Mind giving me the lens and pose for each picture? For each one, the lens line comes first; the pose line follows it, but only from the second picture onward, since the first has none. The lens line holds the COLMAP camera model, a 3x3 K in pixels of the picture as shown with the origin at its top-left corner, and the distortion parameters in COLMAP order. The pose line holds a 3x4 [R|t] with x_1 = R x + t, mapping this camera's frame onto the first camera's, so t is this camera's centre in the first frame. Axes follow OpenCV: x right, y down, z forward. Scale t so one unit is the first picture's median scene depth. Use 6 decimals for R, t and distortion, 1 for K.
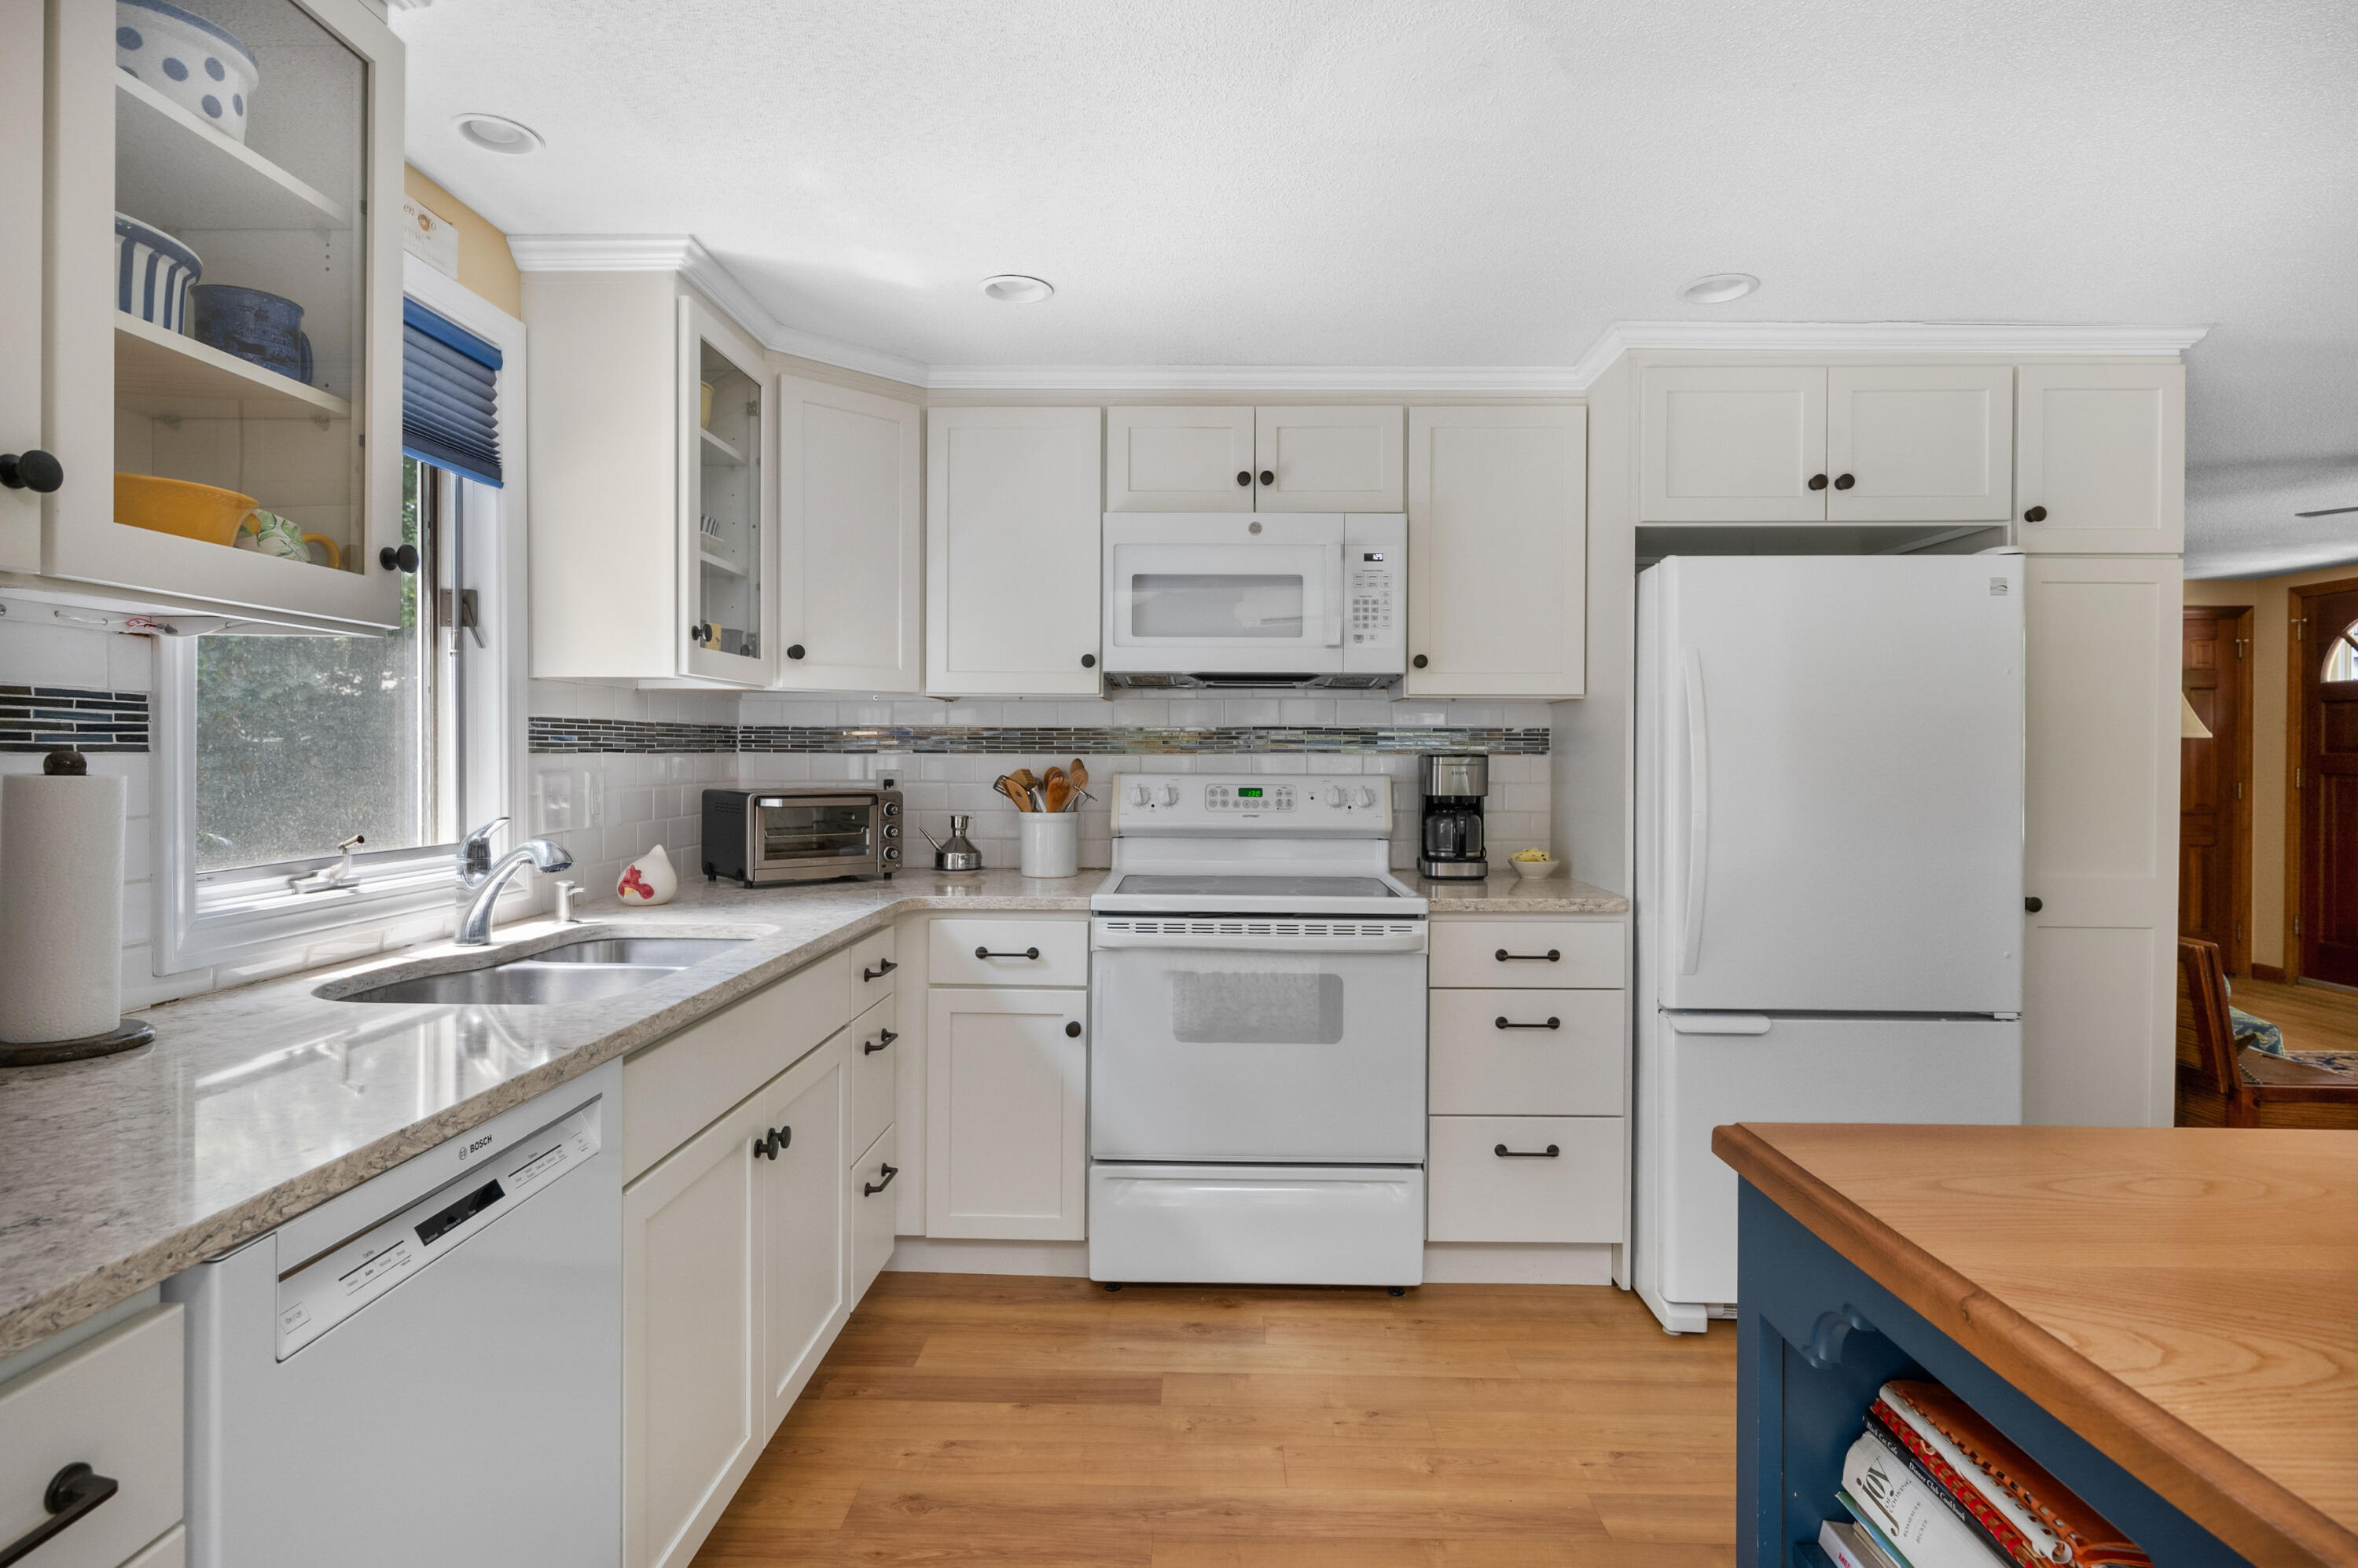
lens RADIAL K [[1192.6, 0, 1185.6], [0, 1192.6, 764.7], [0, 0, 1]] dist [-0.000085, 0.000213]
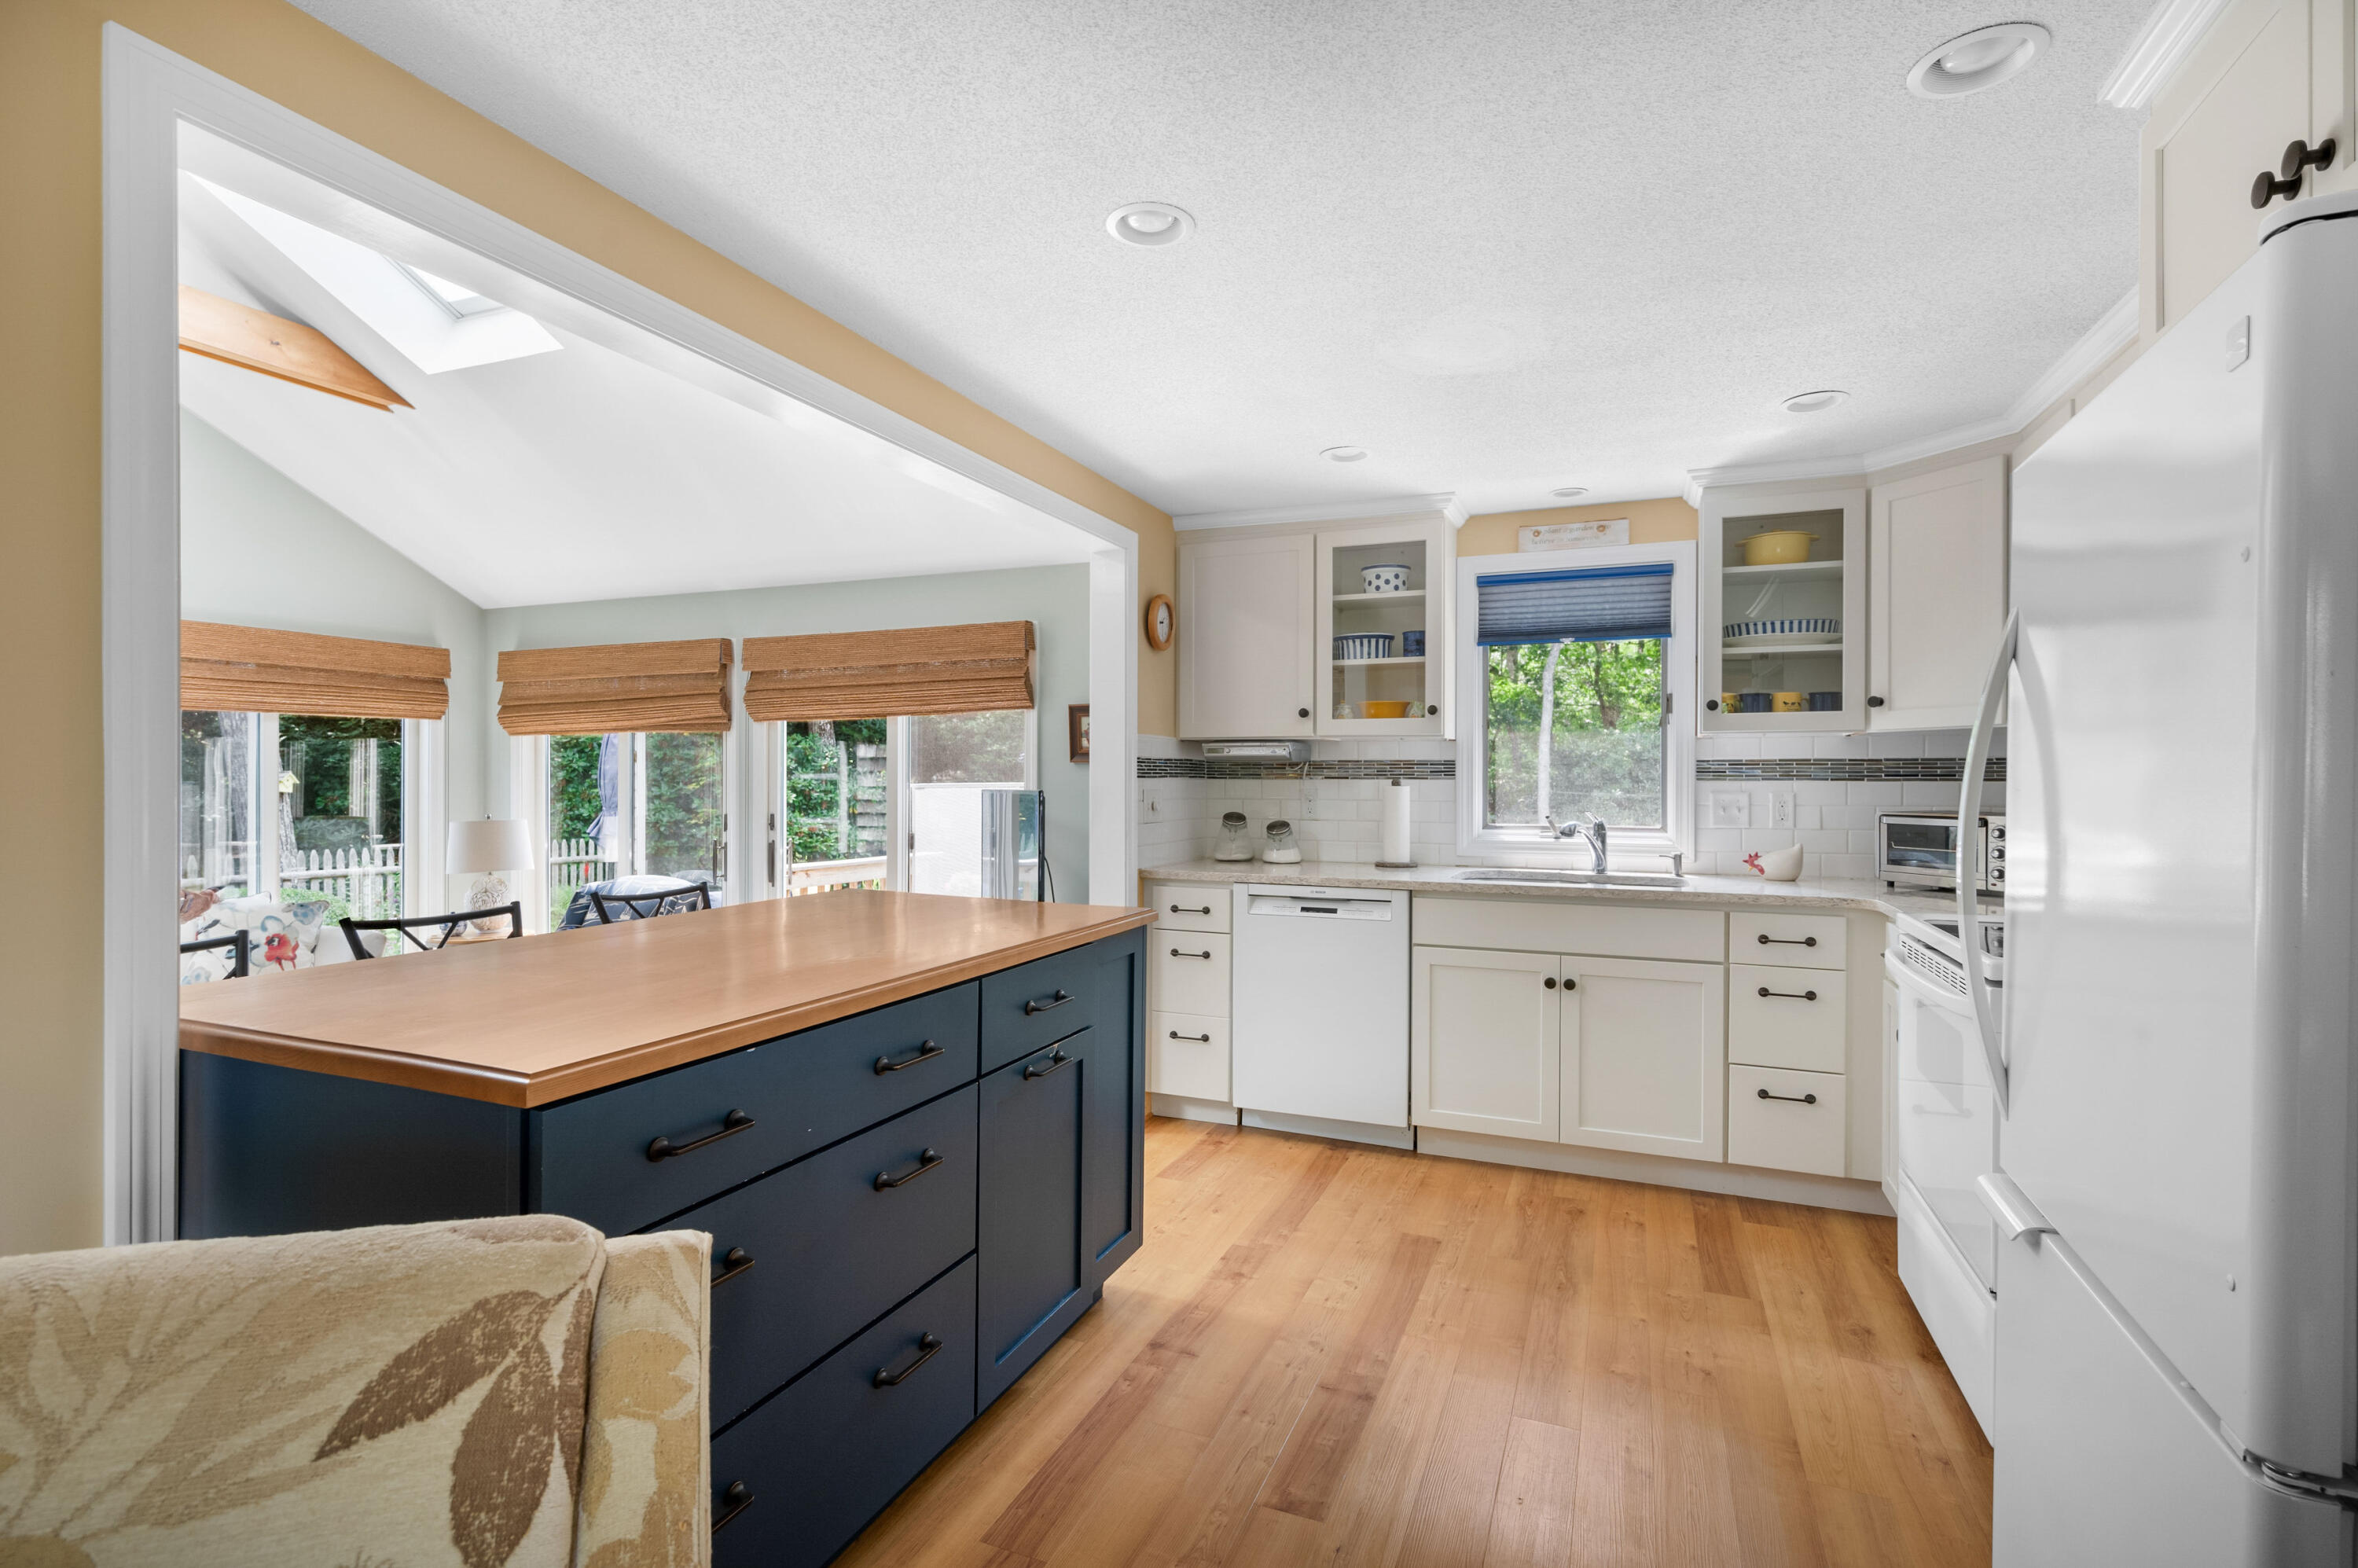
lens RADIAL K [[1109.6, 0, 1196.7], [0, 1109.6, 785.8], [0, 0, 1]] dist [0.000871, -0.000741]
pose [[-0.351310, -0.004177, -0.936250, 1.033591], [-0.014433, 0.999895, 0.000954, 0.006434], [0.936148, 0.013848, -0.351334, 0.731783]]
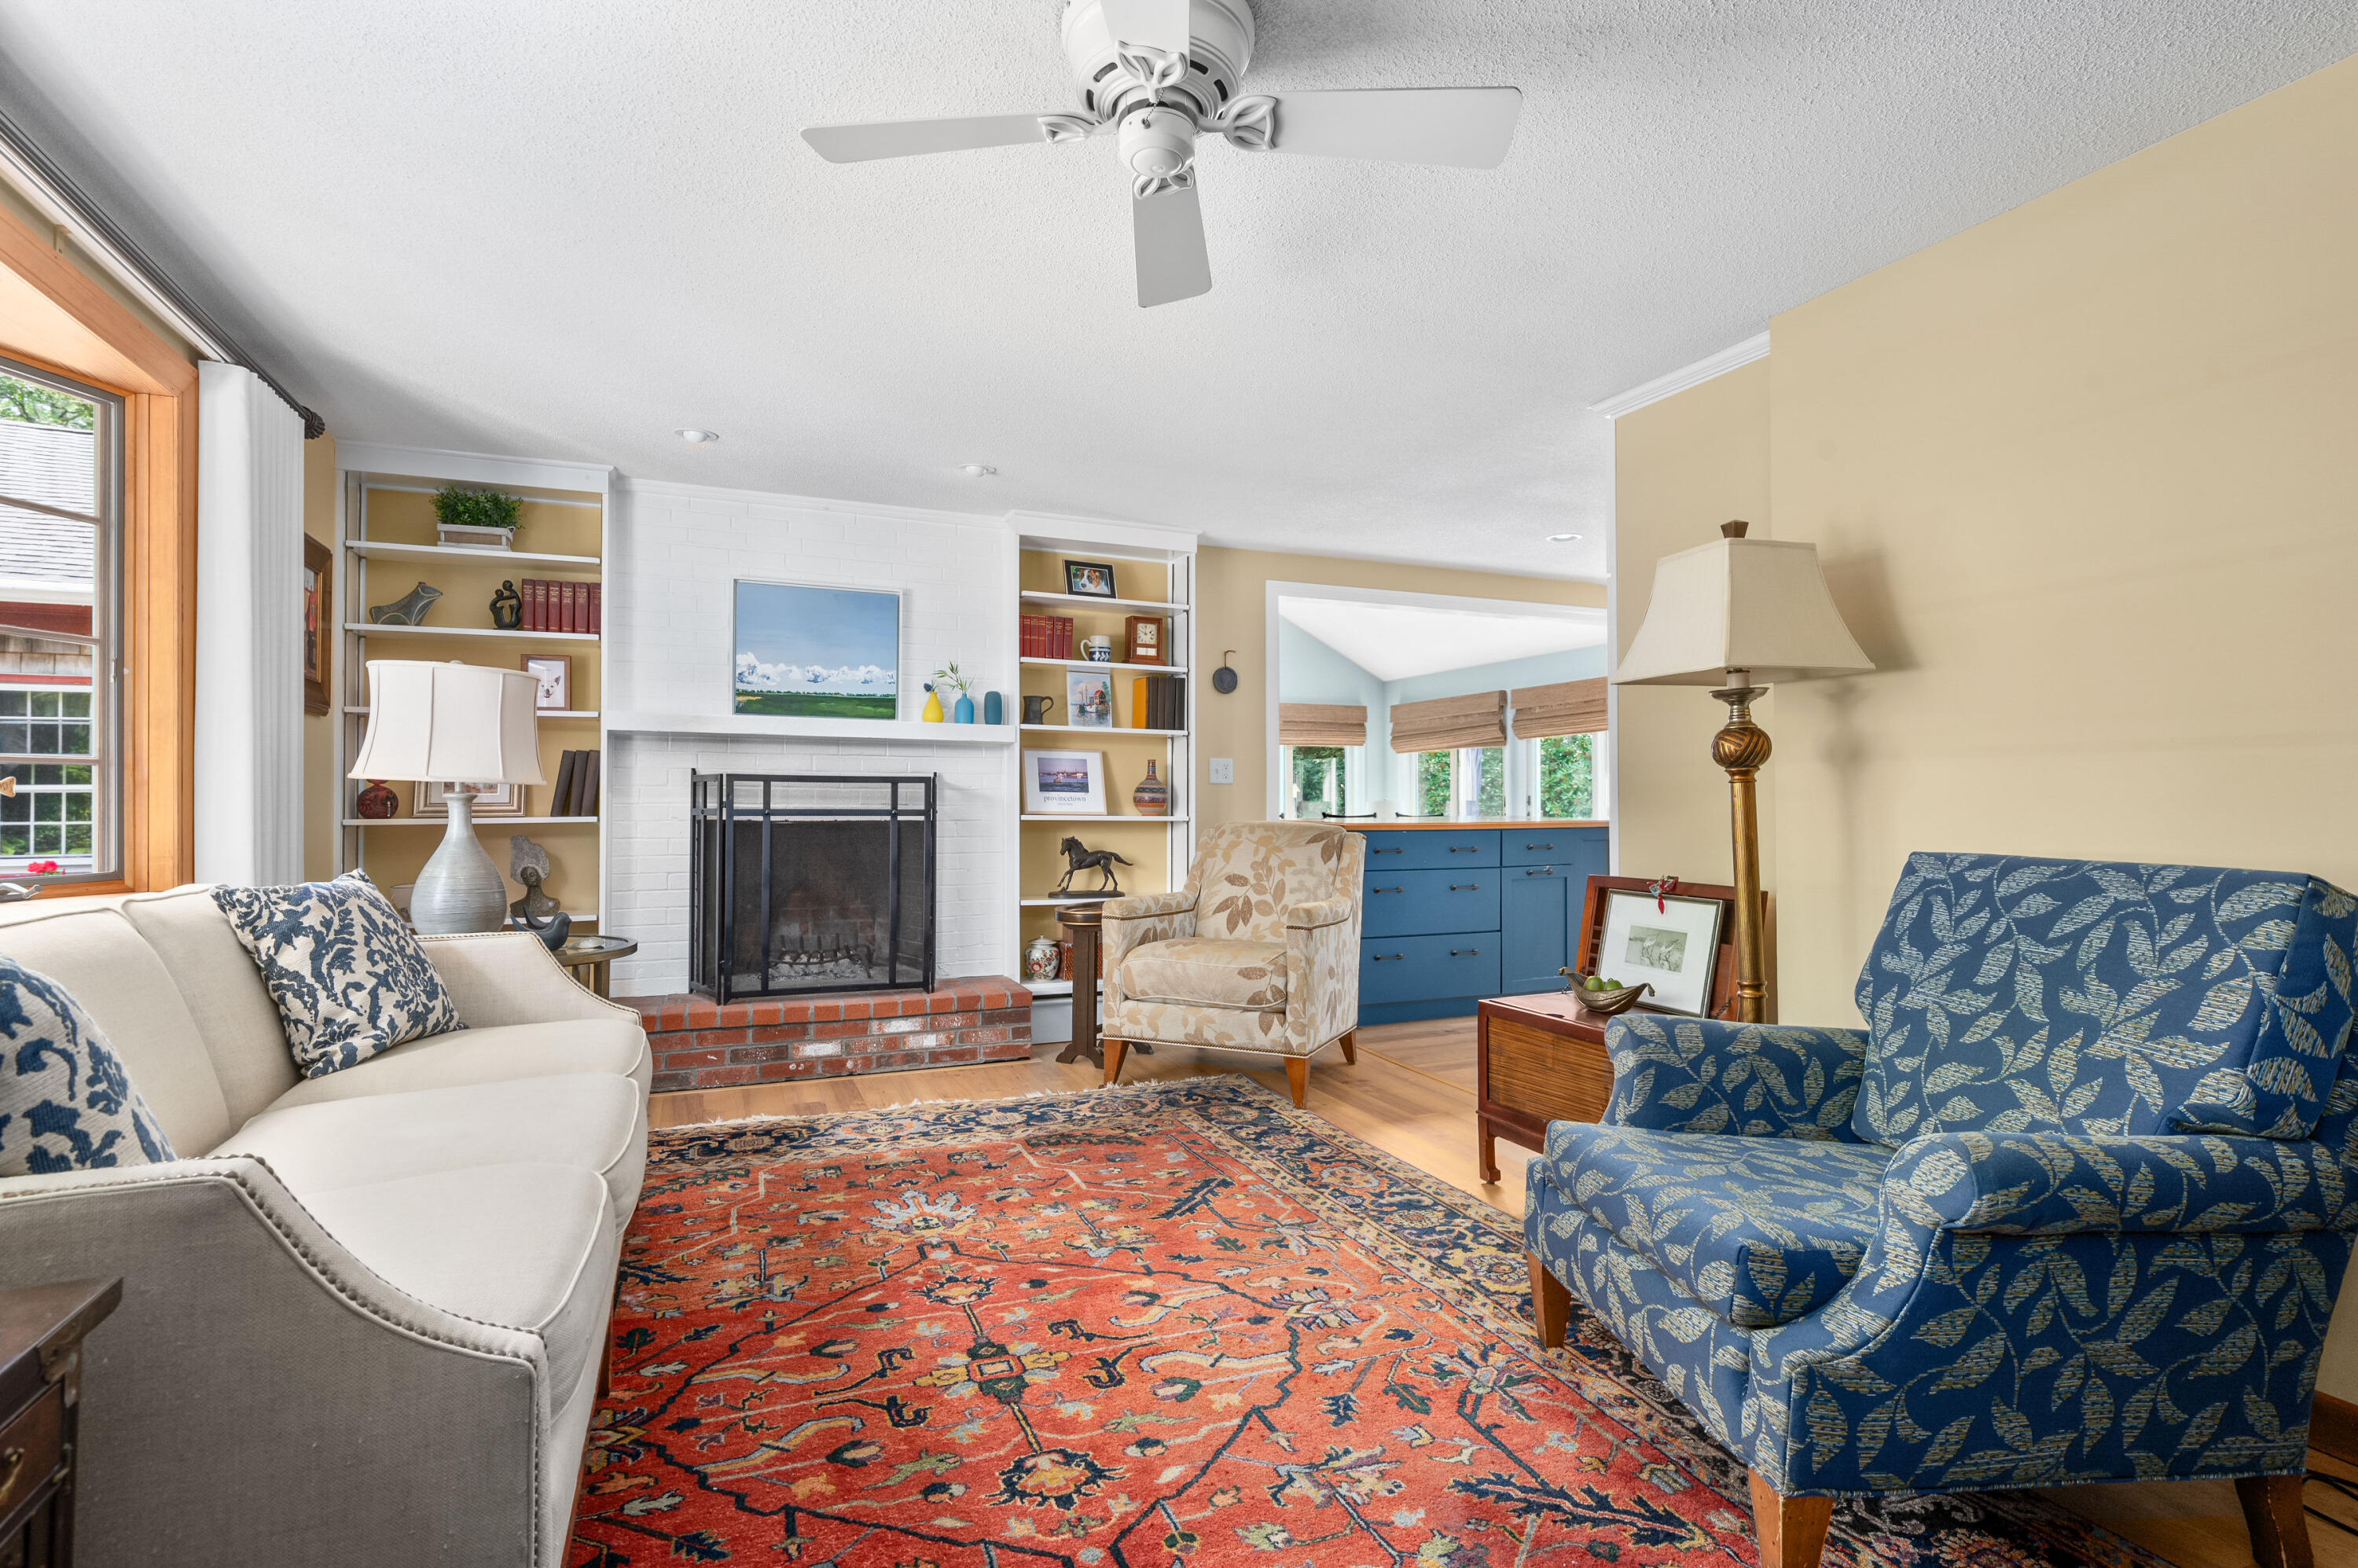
lens RADIAL K [[1109.6, 0, 1196.7], [0, 1109.6, 785.8], [0, 0, 1]] dist [0.000871, -0.000741]
pose [[-0.904857, -0.009272, -0.425615, 1.682507], [-0.007212, 0.999953, -0.006453, 0.068103], [0.425655, -0.002769, -0.904881, 1.819890]]
